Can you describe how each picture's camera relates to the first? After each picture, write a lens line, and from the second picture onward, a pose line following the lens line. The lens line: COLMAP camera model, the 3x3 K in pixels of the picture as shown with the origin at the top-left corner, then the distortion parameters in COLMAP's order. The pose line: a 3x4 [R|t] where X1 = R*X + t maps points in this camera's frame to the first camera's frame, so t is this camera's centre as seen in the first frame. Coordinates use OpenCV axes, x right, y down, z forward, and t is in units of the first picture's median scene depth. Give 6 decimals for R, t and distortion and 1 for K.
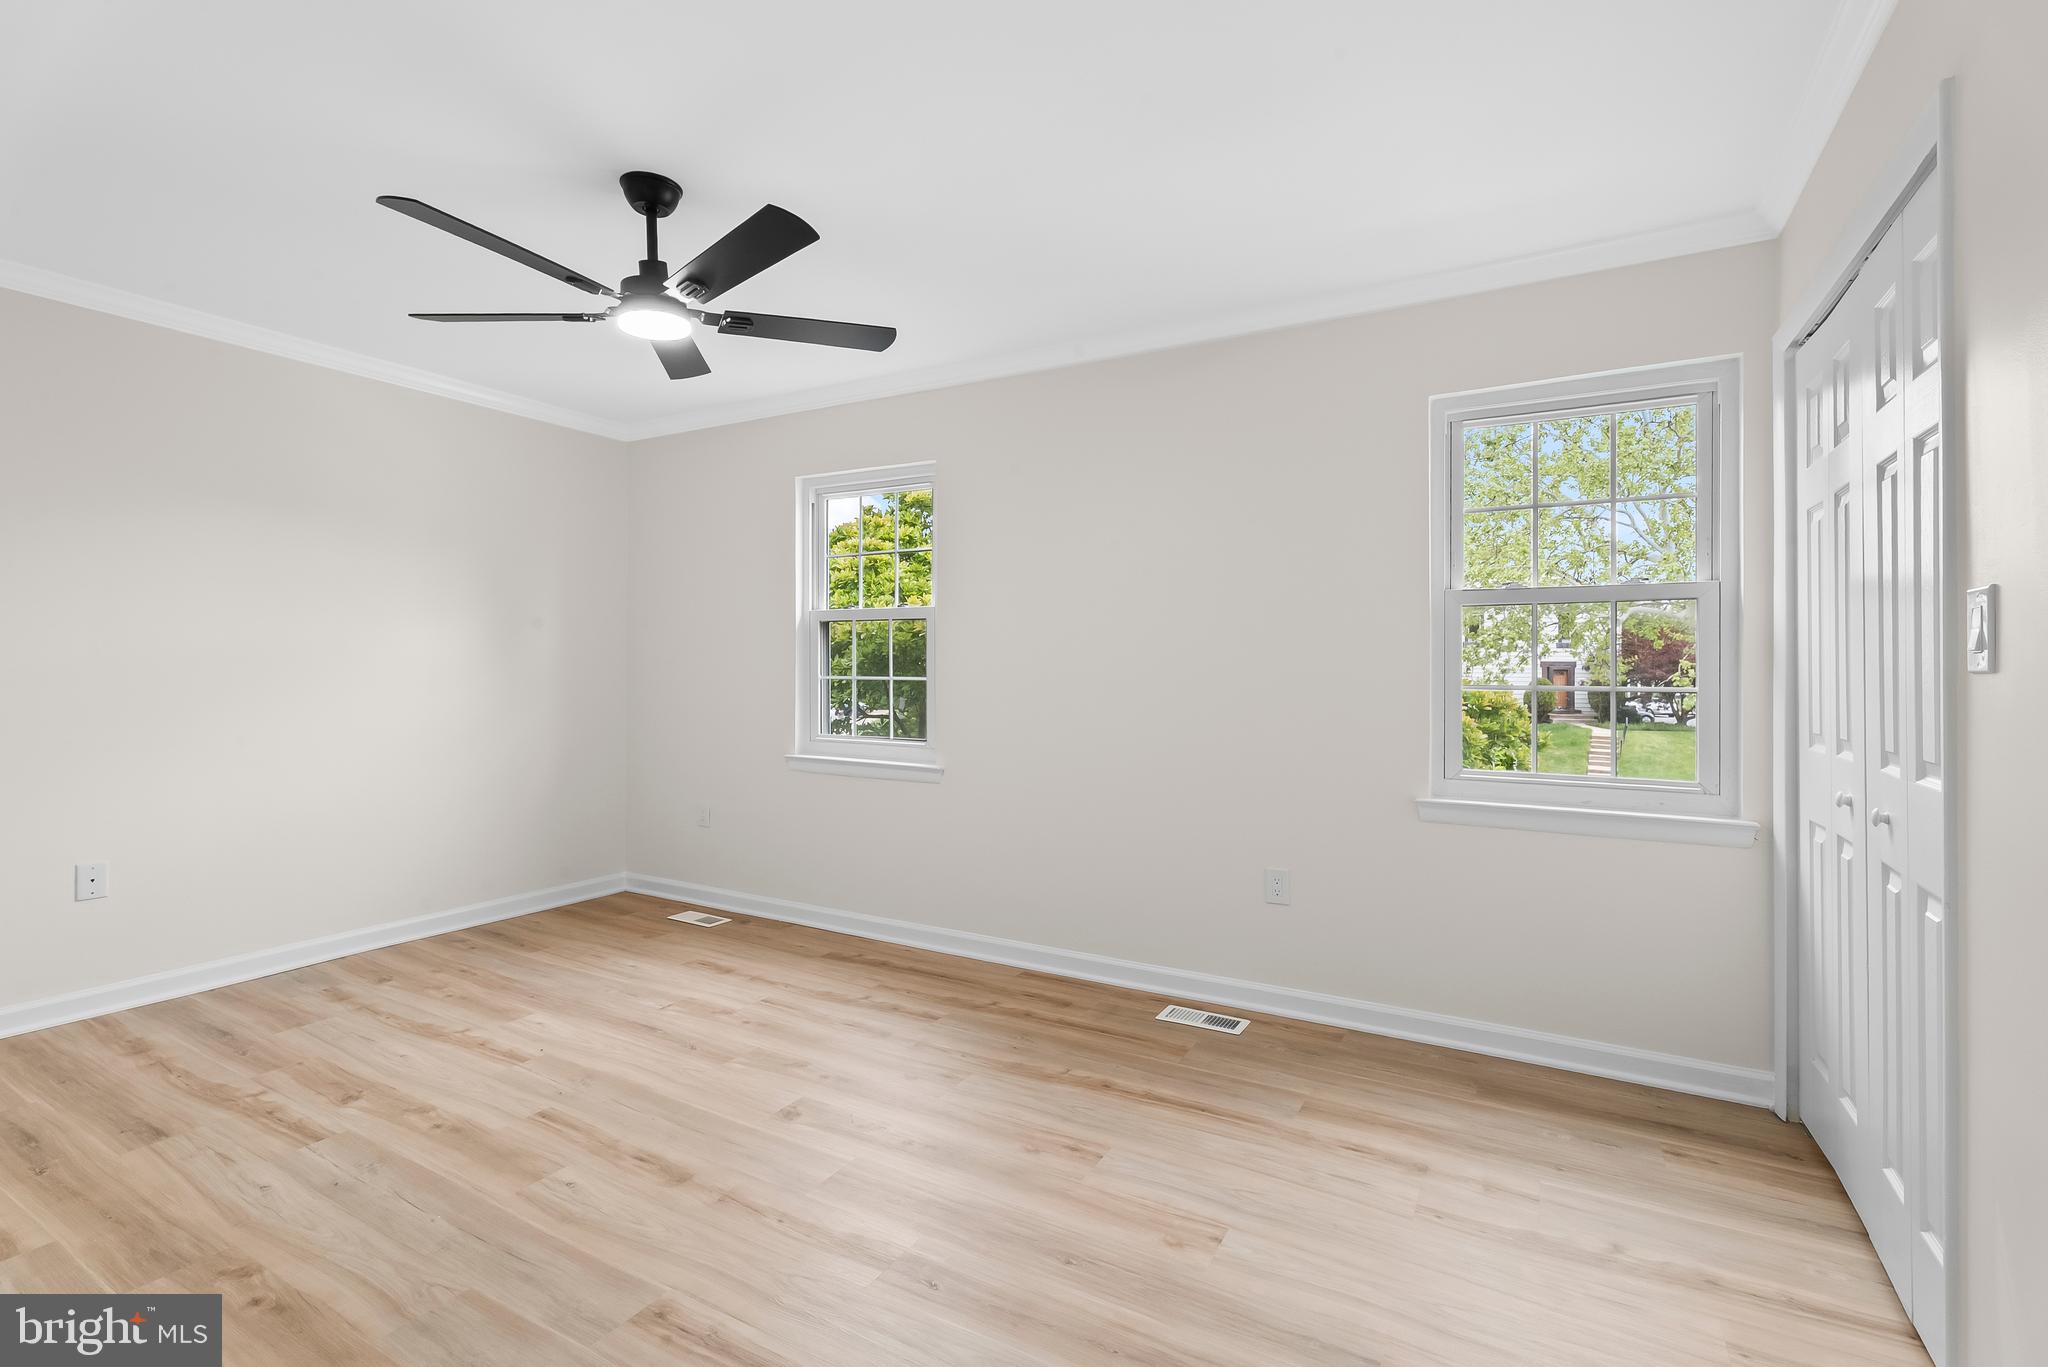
lens RADIAL K [[935.0, 0, 1030.6], [0, 935.0, 675.1], [0, 0, 1]] dist [-0.000799, 0.000336]
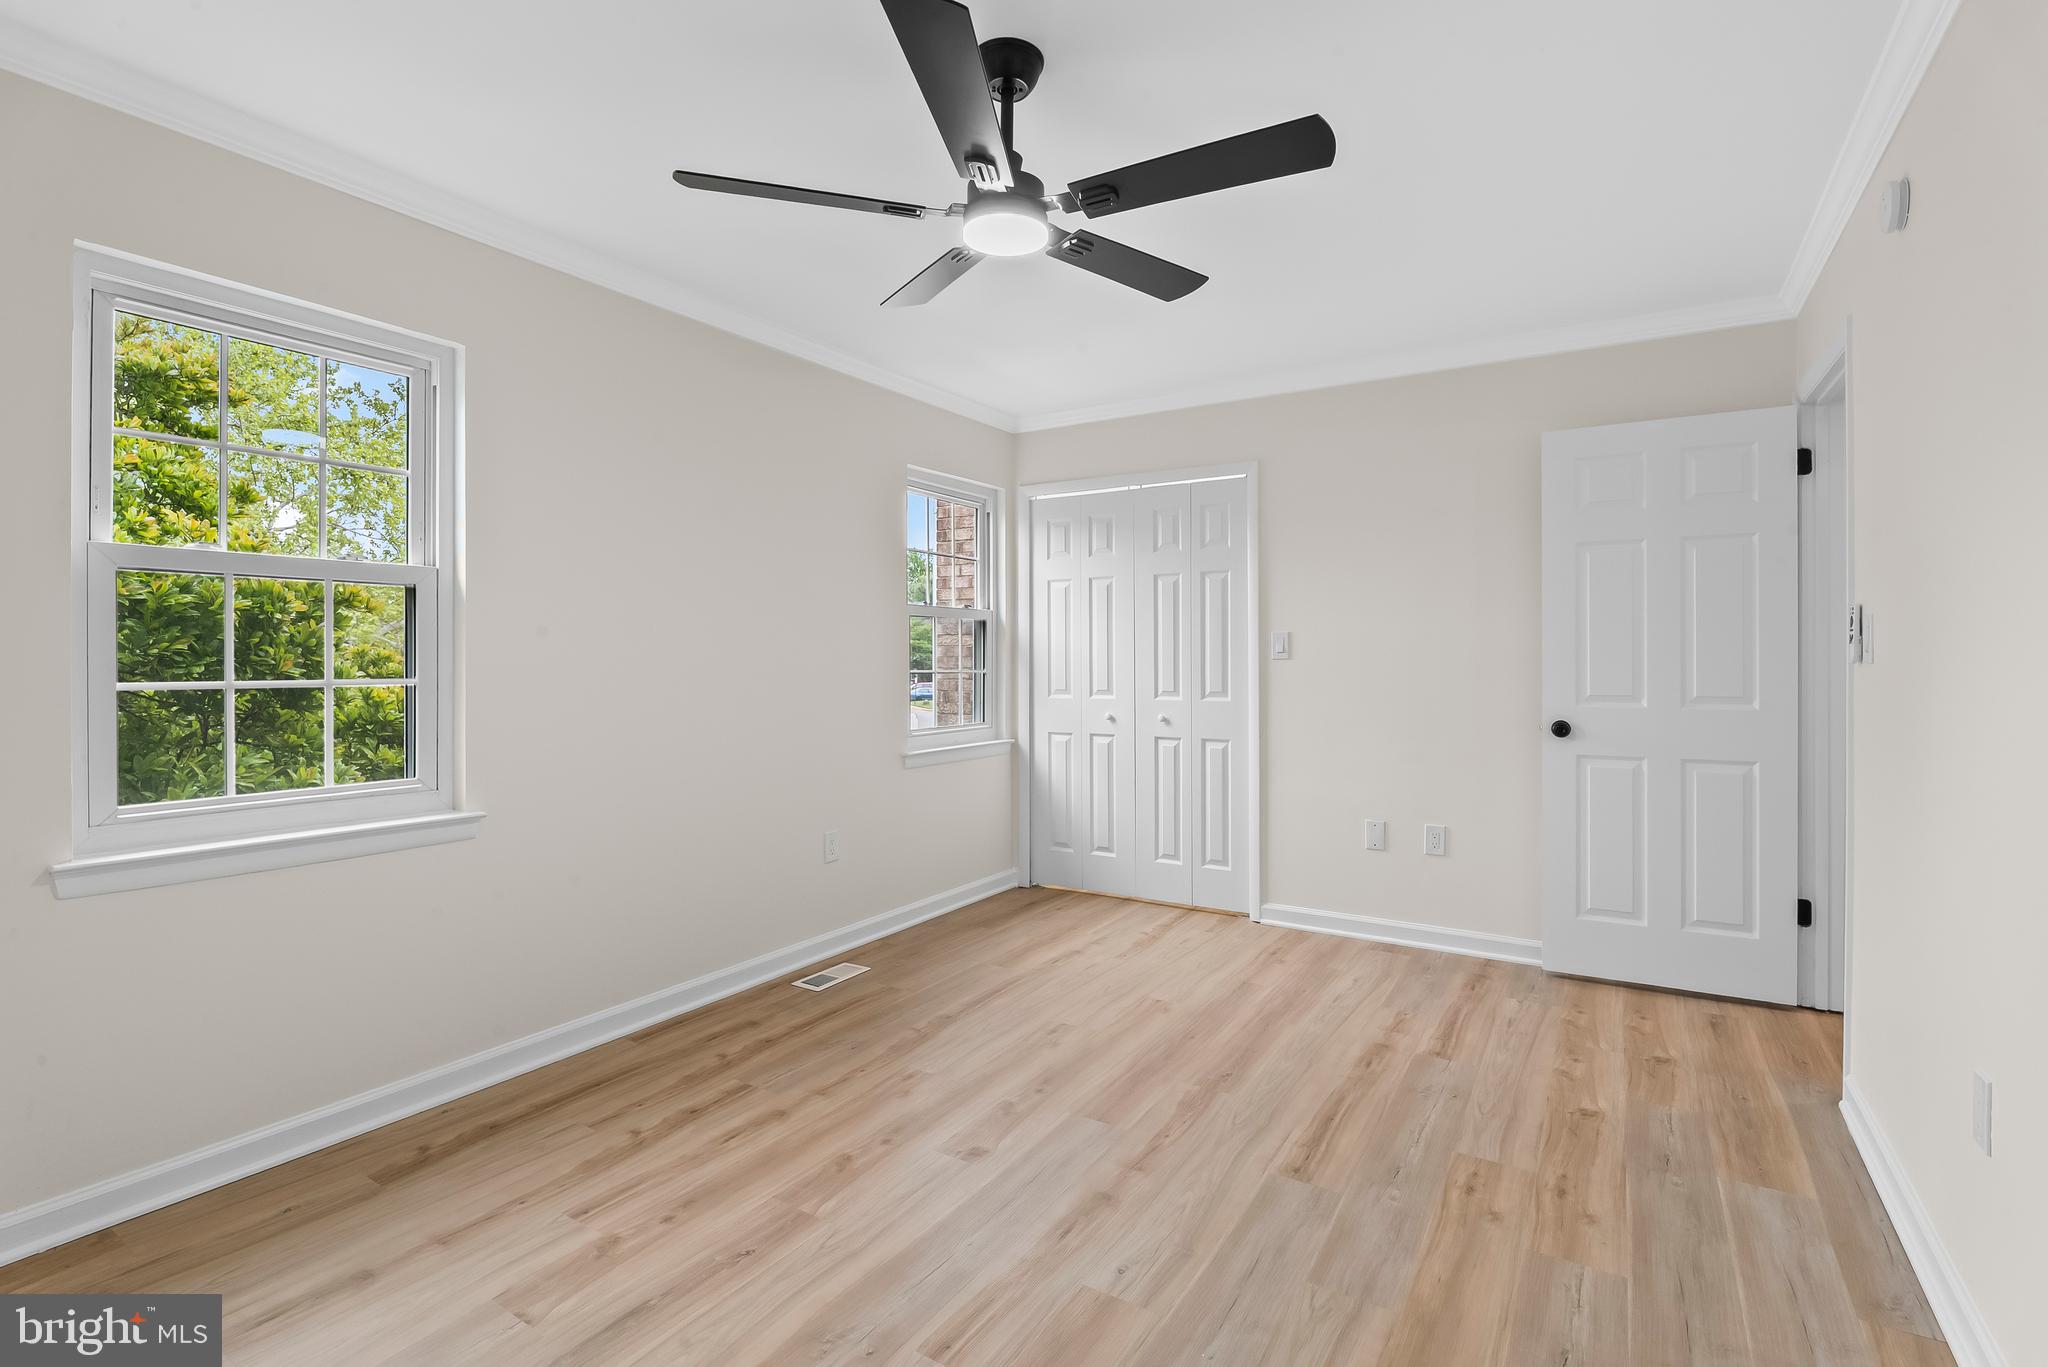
lens RADIAL K [[948.1, 0, 1024.0], [0, 948.1, 683.5], [0, 0, 1]] dist [-0.008735, 0.000025]
pose [[0.041041, -0.031867, 0.998649, -0.955353], [0.009037, 0.999462, 0.031522, -0.014306], [-0.999117, 0.007731, 0.041307, 0.746858]]
